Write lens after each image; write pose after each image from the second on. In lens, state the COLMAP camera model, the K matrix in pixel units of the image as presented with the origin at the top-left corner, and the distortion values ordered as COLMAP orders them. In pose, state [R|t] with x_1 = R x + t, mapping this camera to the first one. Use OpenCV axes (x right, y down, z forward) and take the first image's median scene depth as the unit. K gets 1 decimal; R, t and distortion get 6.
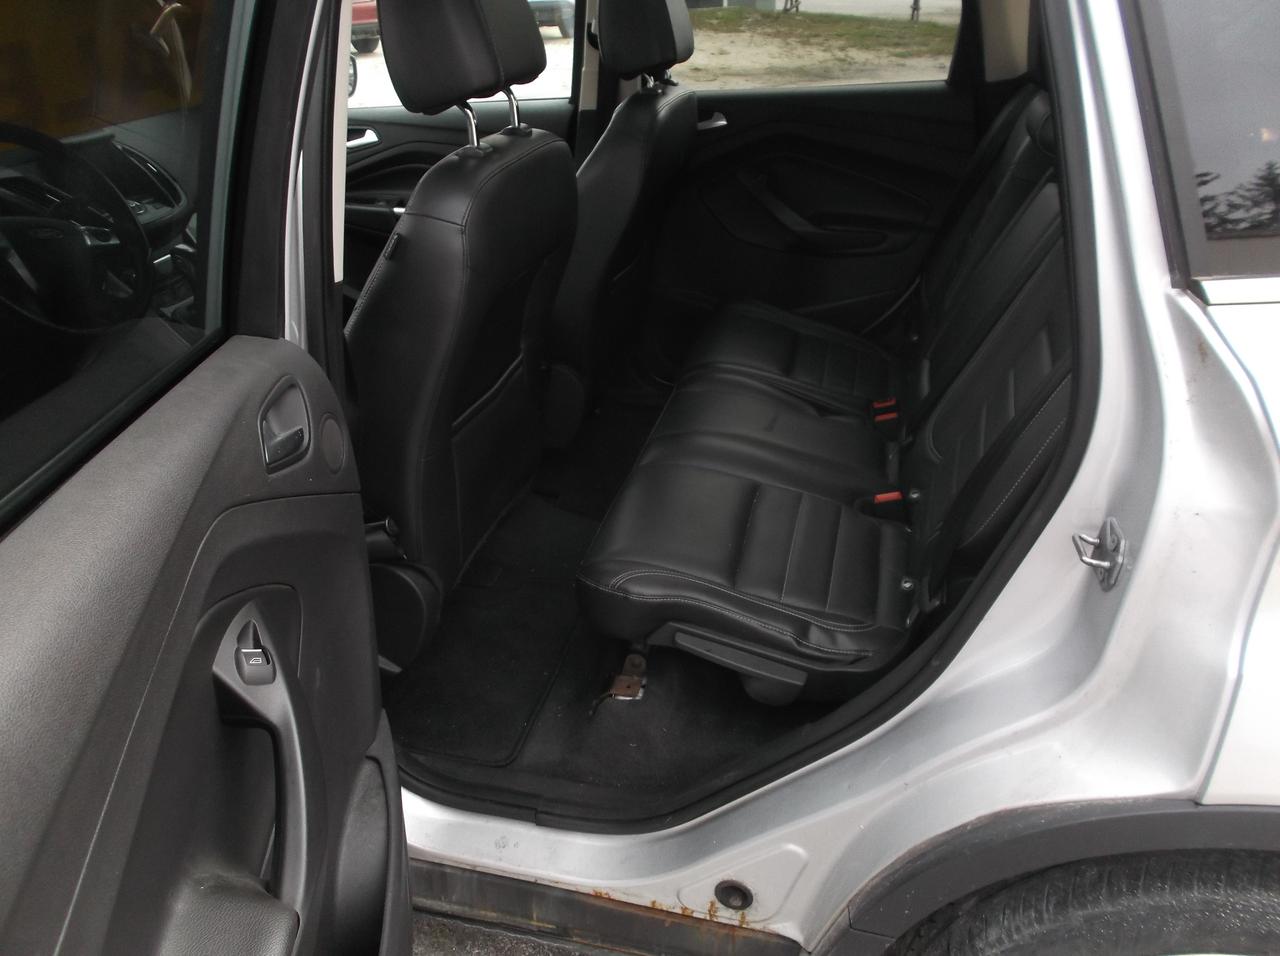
lens RADIAL K [[1014.3, 0, 644.1], [0, 1014.3, 485.2], [0, 0, 1]] dist [-0.022356, 0.007314]
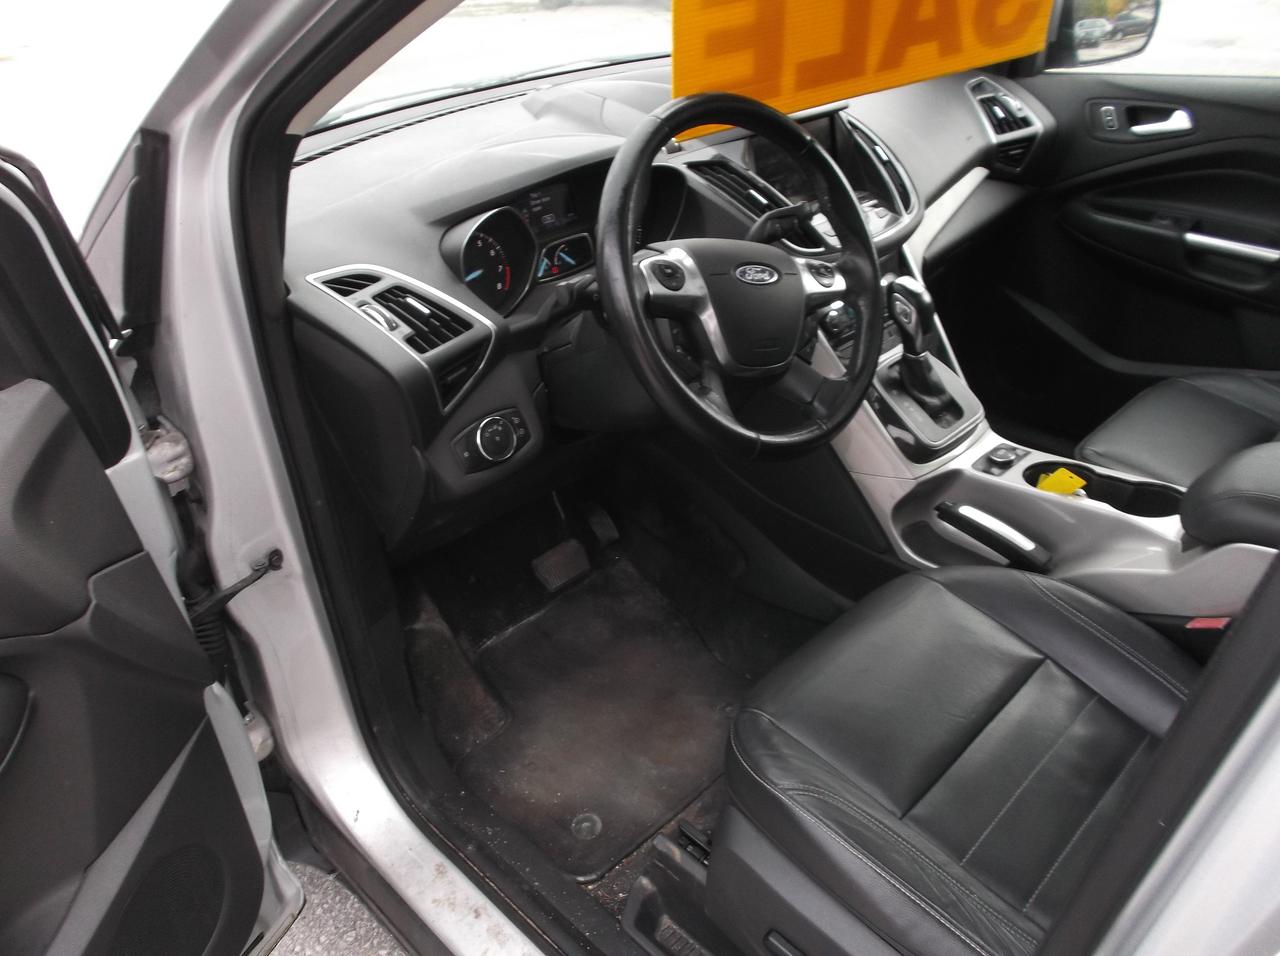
lens RADIAL K [[1014.3, 0, 644.1], [0, 1014.3, 485.2], [0, 0, 1]] dist [-0.022356, 0.007314]
pose [[0.857516, 0.240164, -0.454959, -0.235146], [-0.213054, 0.970730, 0.110862, -0.124699], [0.468268, 0.001865, 0.883585, 0.285638]]
